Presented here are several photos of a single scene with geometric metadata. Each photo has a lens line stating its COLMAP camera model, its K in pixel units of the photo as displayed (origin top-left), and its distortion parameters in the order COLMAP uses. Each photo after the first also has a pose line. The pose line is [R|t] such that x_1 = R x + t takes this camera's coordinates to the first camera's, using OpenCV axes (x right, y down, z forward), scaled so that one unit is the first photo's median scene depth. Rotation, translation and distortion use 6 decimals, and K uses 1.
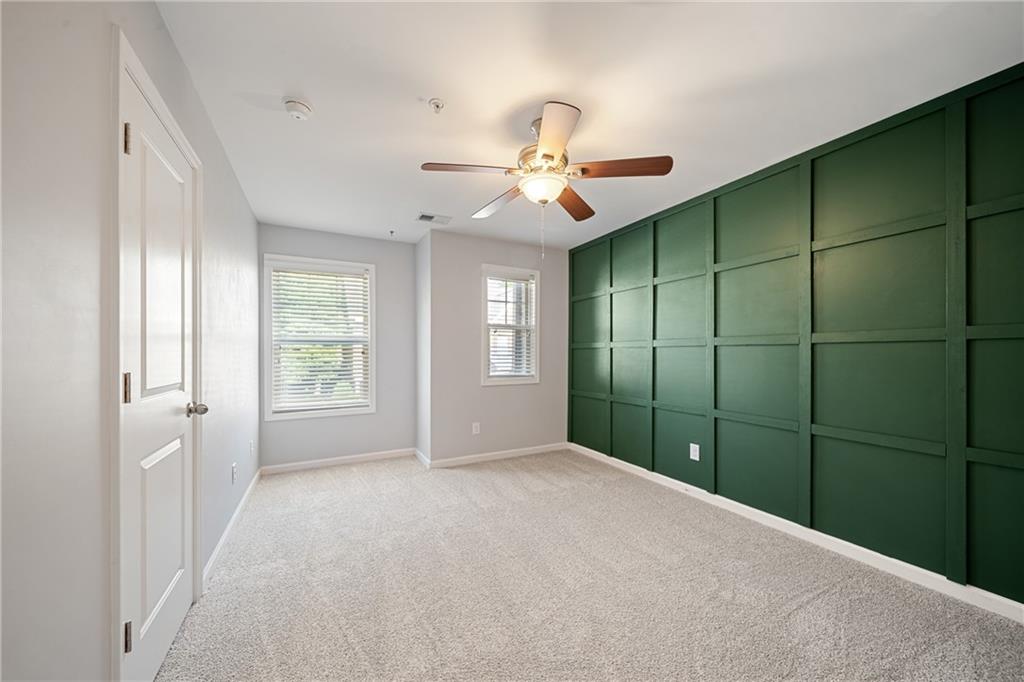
lens RADIAL K [[357.3, 0, 513.8], [0, 357.3, 351.9], [0, 0, 1]] dist [0.000919, -0.001308]
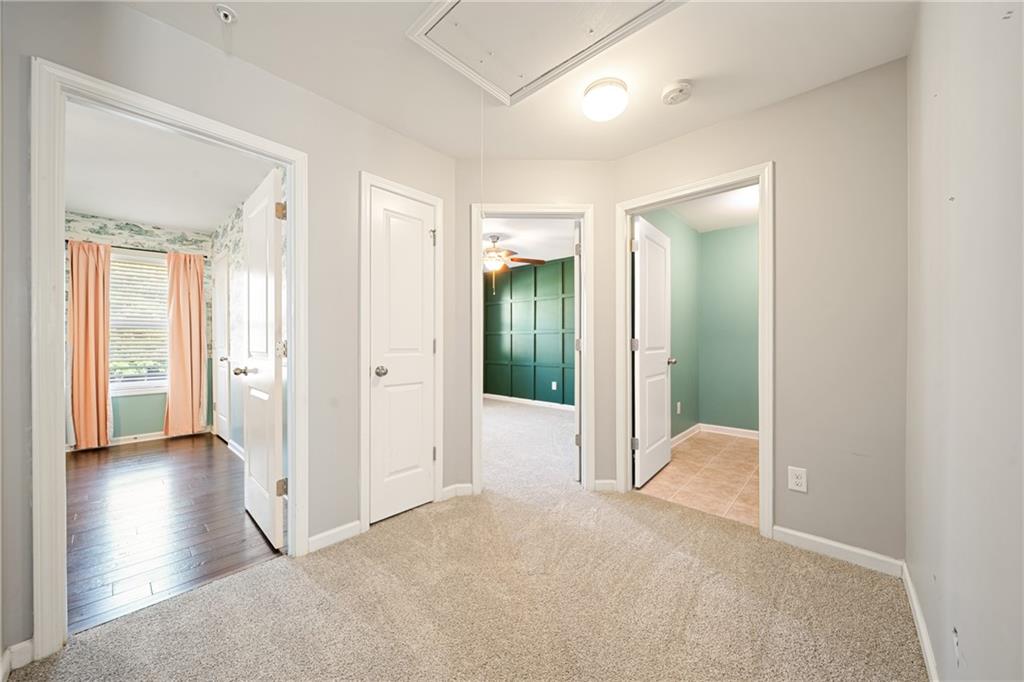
lens RADIAL K [[375.9, 0, 512.1], [0, 375.9, 338.6], [0, 0, 1]] dist [0.000020, -0.000299]
pose [[0.941587, -0.000127, 0.336770, -0.431960], [0.001589, 0.999990, -0.004065, 0.021951], [-0.336766, 0.004363, 0.941578, -0.917388]]
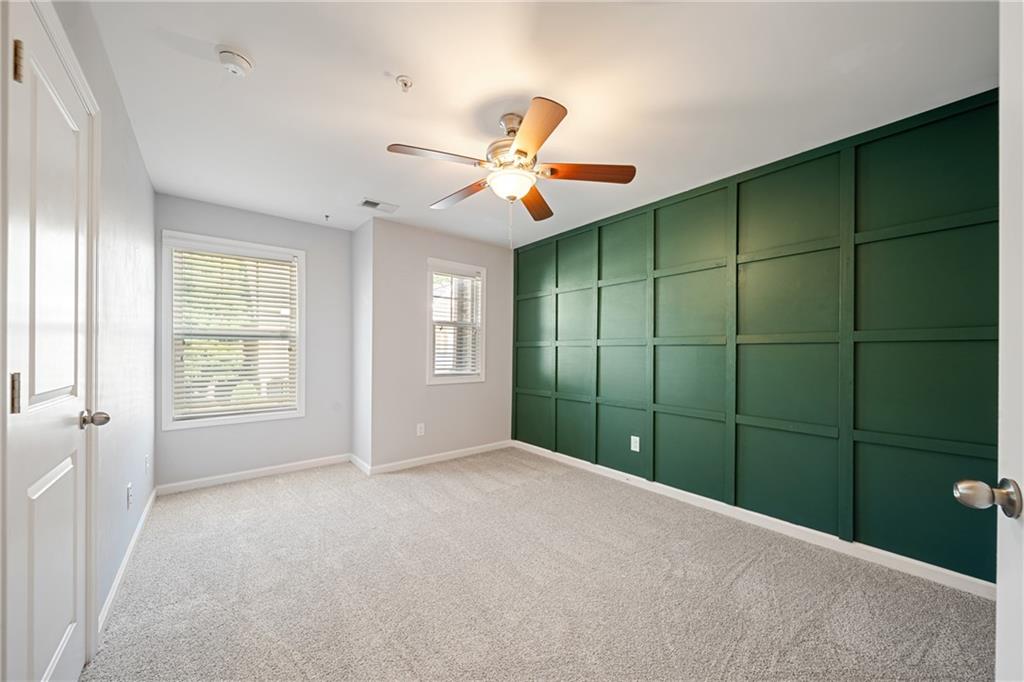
lens RADIAL K [[357.5, 0, 513.3], [0, 357.5, 350.7], [0, 0, 1]] dist [0.000341, -0.001107]
pose [[0.979016, 0.006425, 0.203682, -0.075379], [-0.006663, 0.999978, 0.000484, 0.001352], [-0.203674, -0.001831, 0.979037, 0.019750]]
